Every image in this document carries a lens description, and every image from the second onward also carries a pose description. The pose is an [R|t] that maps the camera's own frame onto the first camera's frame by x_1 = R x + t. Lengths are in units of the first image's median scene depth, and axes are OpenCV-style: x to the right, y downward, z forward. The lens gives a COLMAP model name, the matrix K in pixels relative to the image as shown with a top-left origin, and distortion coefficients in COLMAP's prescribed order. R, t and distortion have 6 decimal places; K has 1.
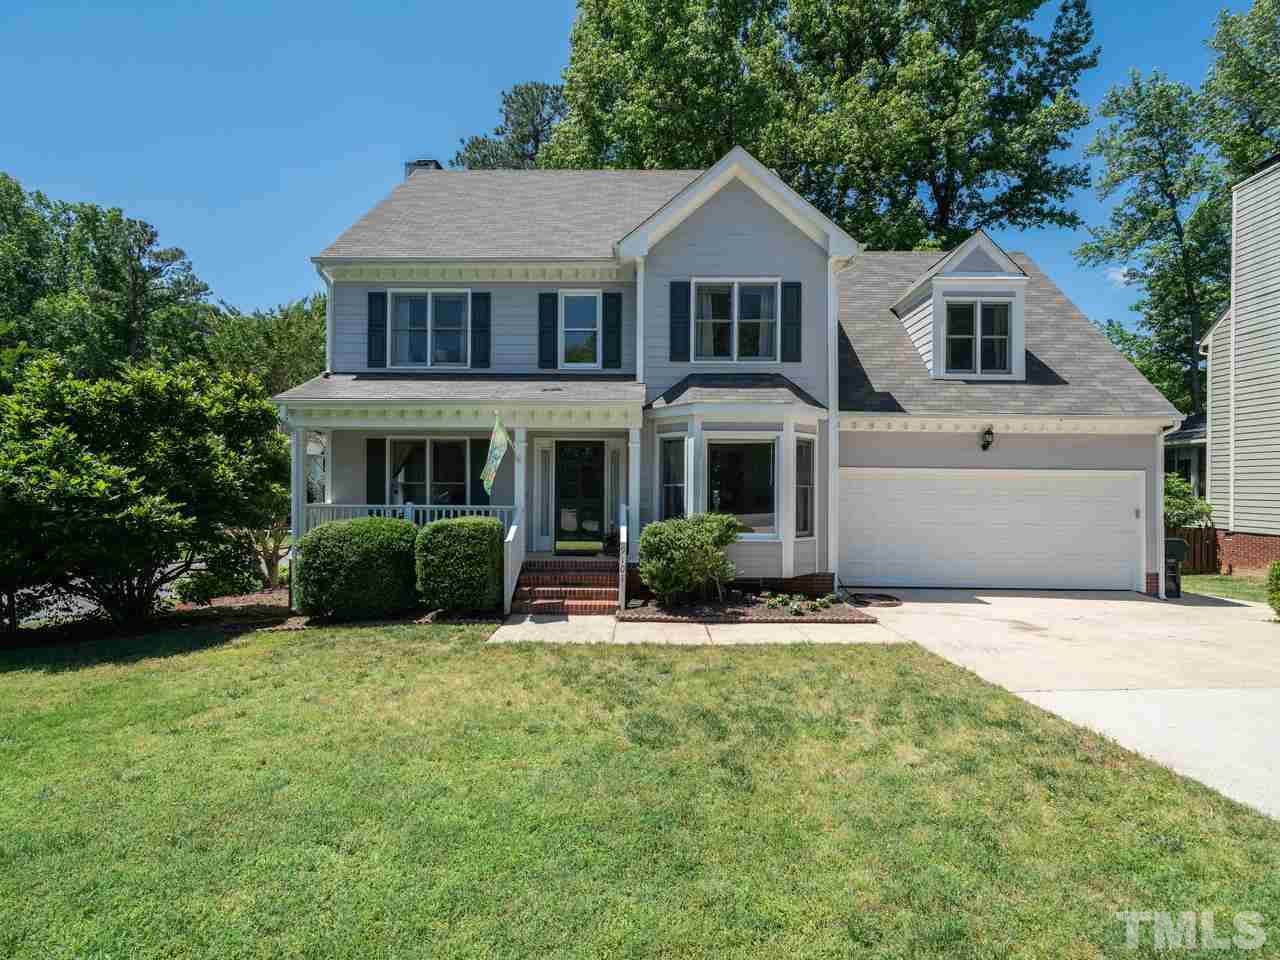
lens RADIAL K [[622.7, 0, 640.0], [0, 622.7, 480.0], [0, 0, 1]] dist [-0.003637, 0.000038]
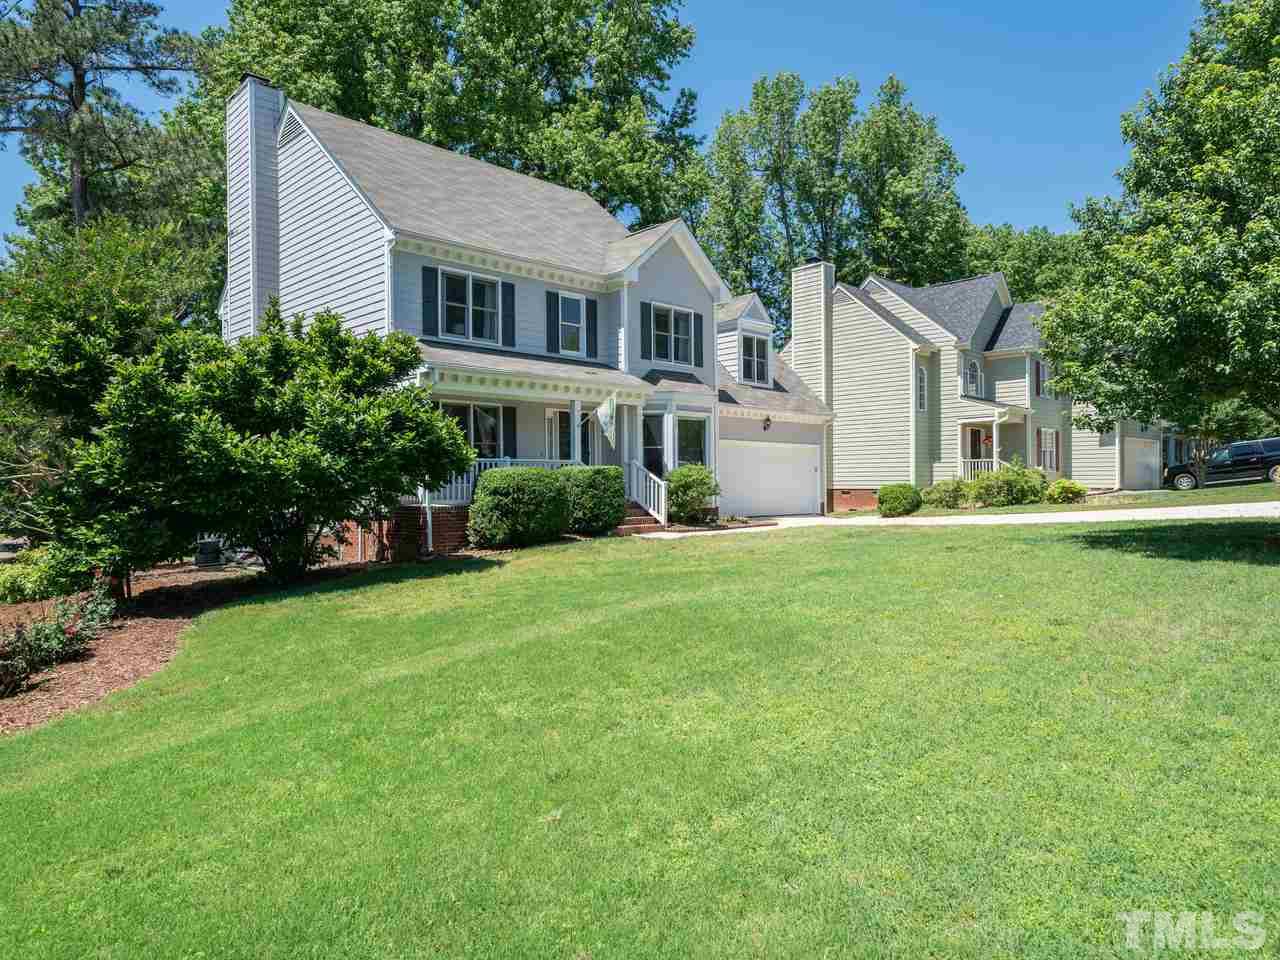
lens RADIAL K [[822.6, 0, 640.0], [0, 822.6, 480.0], [0, 0, 1]] dist [0.001159, 0.000027]
pose [[0.705803, -0.008769, 0.708354, -1.193230], [0.008412, 0.999957, 0.003997, 0.069726], [-0.708358, 0.003137, 0.705846, -0.281283]]
